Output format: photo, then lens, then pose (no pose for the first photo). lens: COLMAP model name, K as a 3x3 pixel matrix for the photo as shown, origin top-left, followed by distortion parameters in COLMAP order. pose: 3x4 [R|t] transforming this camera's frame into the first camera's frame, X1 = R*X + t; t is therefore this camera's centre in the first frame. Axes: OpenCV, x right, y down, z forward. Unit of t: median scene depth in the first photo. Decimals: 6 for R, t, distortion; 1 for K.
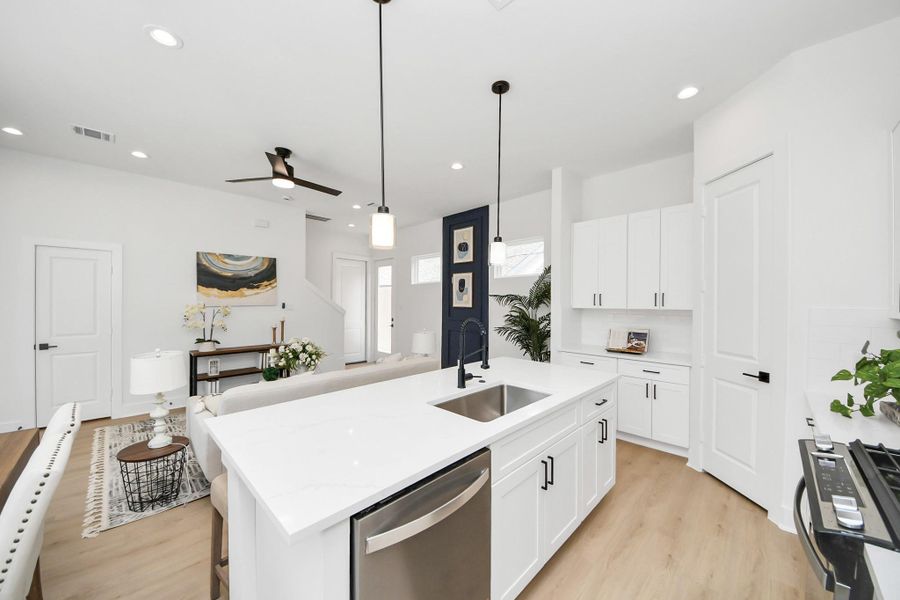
lens RADIAL K [[323.4, 0, 452.3], [0, 323.4, 303.6], [0, 0, 1]] dist [0.012141, -0.012008]
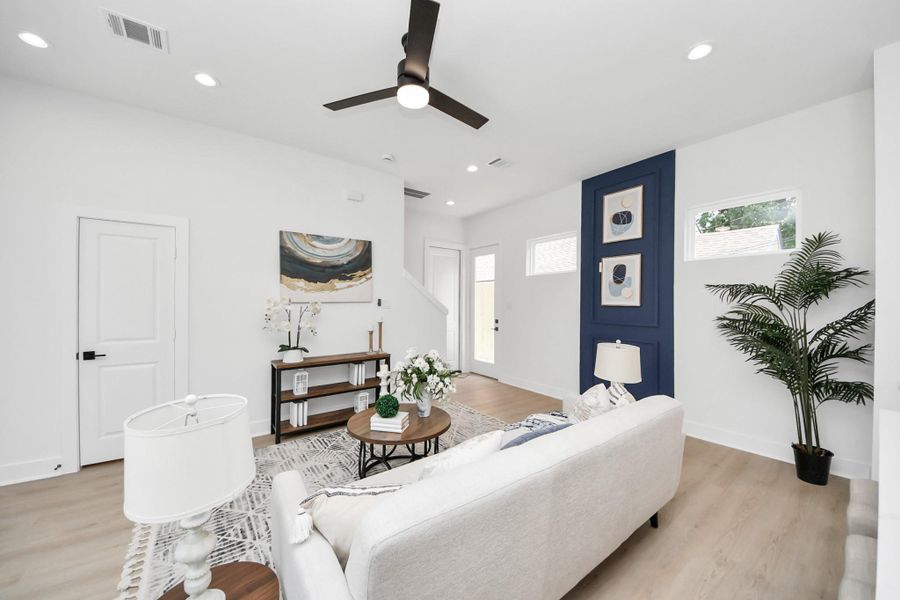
lens RADIAL K [[324.4, 0, 448.4], [0, 324.4, 305.9], [0, 0, 1]] dist [0.029427, -0.015330]
pose [[0.984322, 0.002786, -0.176360, -0.252778], [-0.002058, 0.999989, 0.004310, 0.012005], [0.176370, -0.003879, 0.984316, 0.301255]]
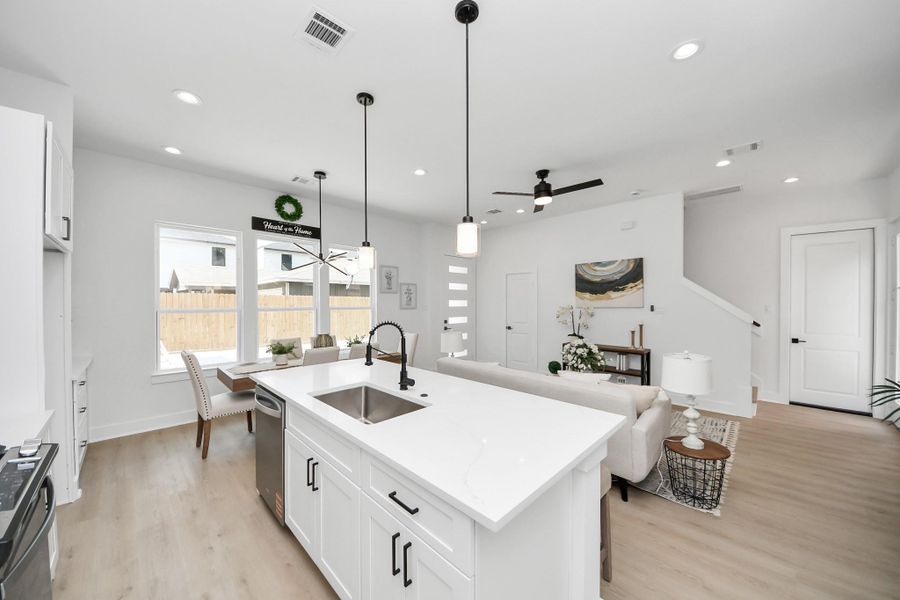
lens RADIAL K [[324.4, 0, 448.4], [0, 324.4, 305.9], [0, 0, 1]] dist [0.029427, -0.015330]
pose [[-0.026806, 0.005088, -0.999628, 0.471795], [-0.002939, 0.999982, 0.005168, -0.003270], [0.999636, 0.003076, -0.026791, 0.517086]]
